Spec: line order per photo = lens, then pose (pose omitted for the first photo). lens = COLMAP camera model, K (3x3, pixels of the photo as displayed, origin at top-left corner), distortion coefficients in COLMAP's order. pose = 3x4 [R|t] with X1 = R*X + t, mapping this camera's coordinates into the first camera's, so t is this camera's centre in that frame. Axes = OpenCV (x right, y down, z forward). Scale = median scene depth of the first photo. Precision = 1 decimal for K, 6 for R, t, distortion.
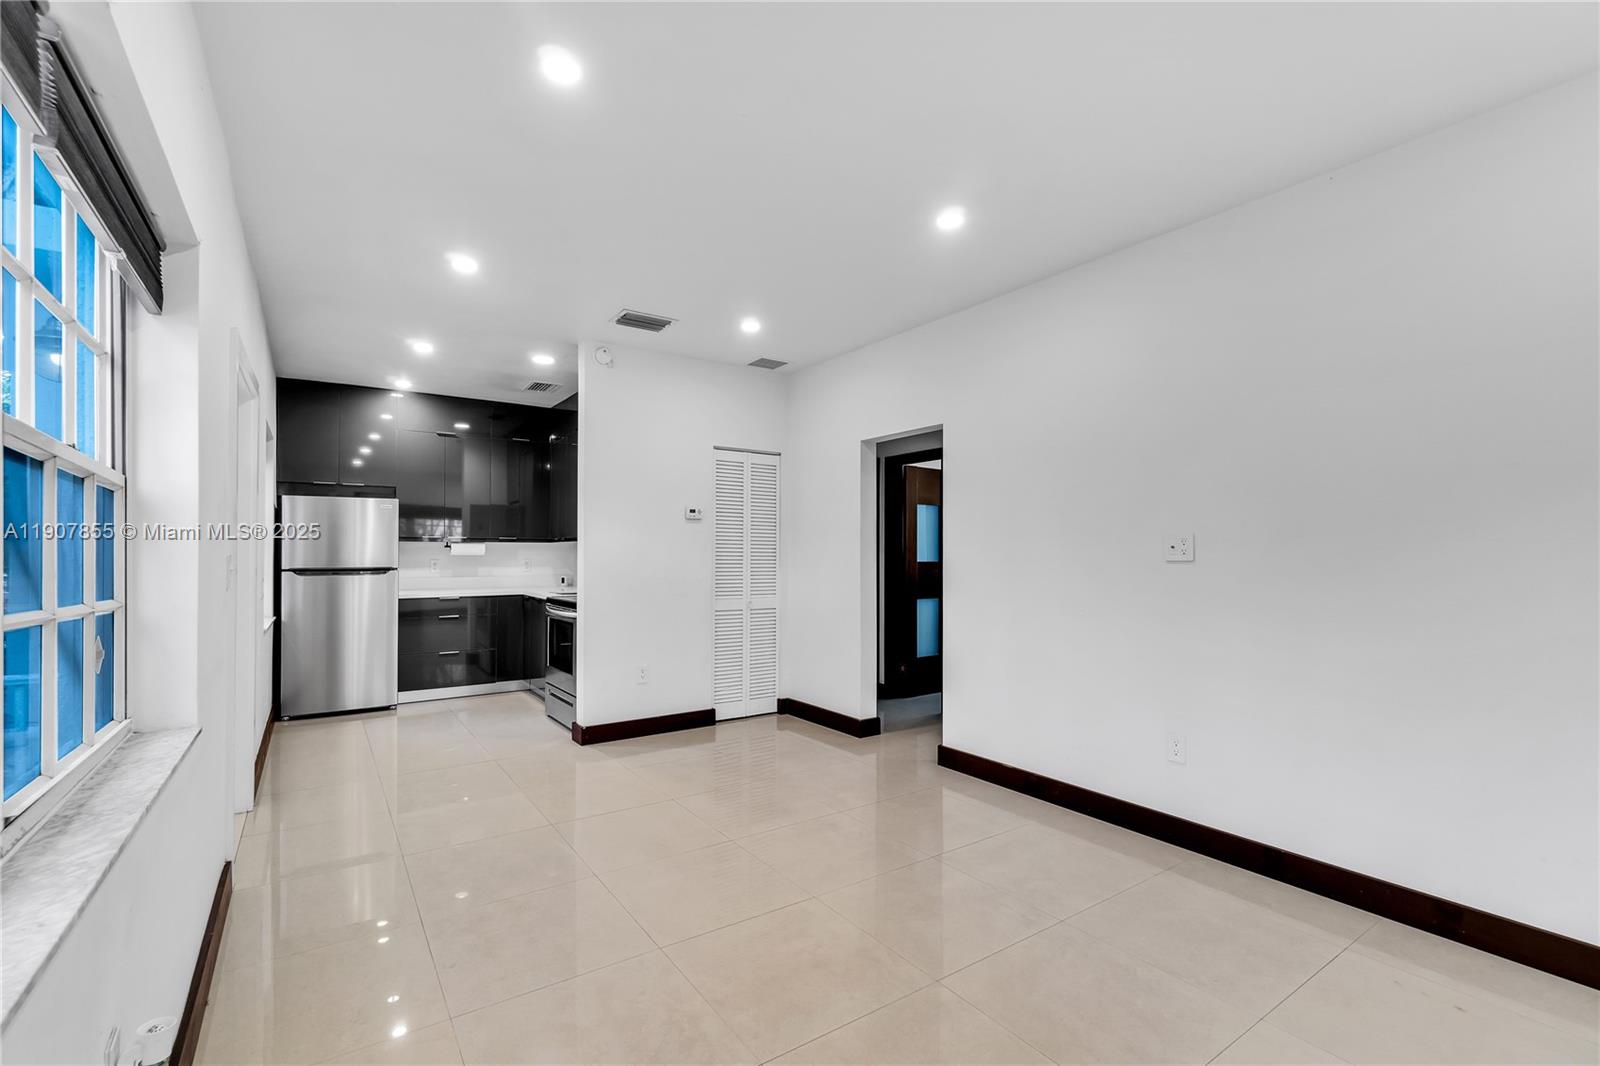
lens RADIAL K [[695.7, 0, 787.0], [0, 695.7, 544.6], [0, 0, 1]] dist [0.011066, 0.000403]
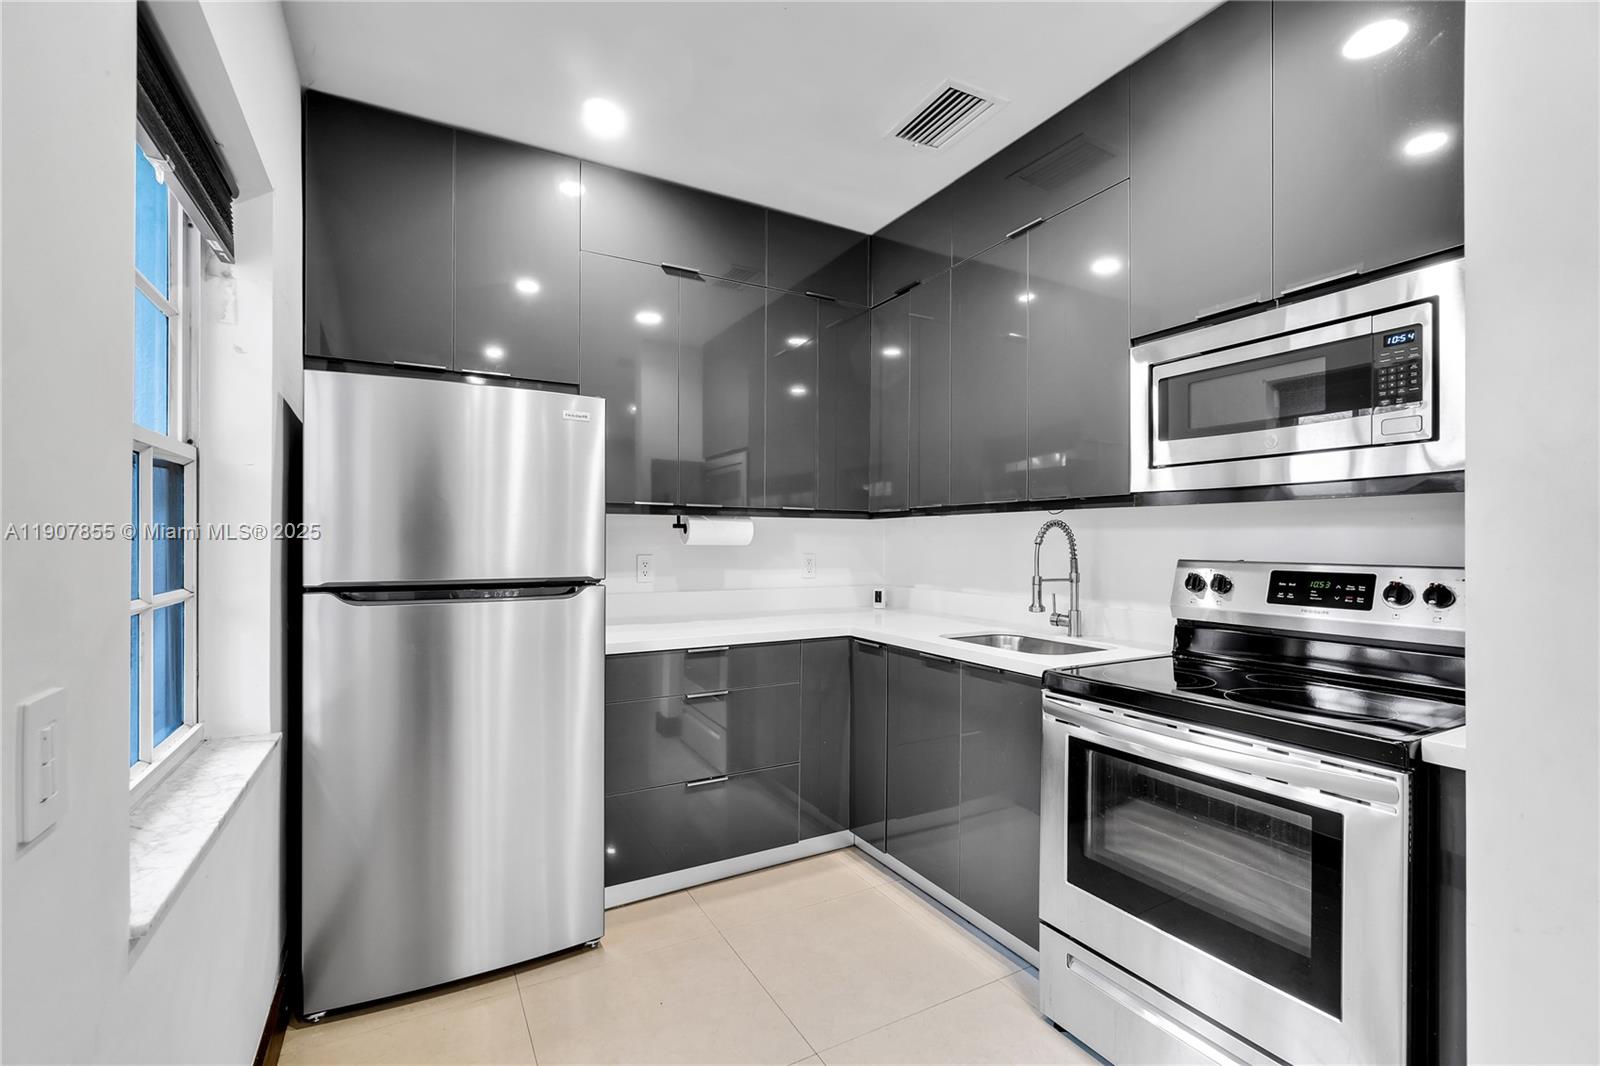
lens RADIAL K [[695.7, 0, 810.2], [0, 695.7, 540.2], [0, 0, 1]] dist [0.011066, 0.000403]
pose [[0.997925, 0.004902, -0.064201, -0.369568], [-0.003941, 0.999878, 0.015084, 0.004368], [0.064267, -0.014800, 0.997823, 0.551772]]
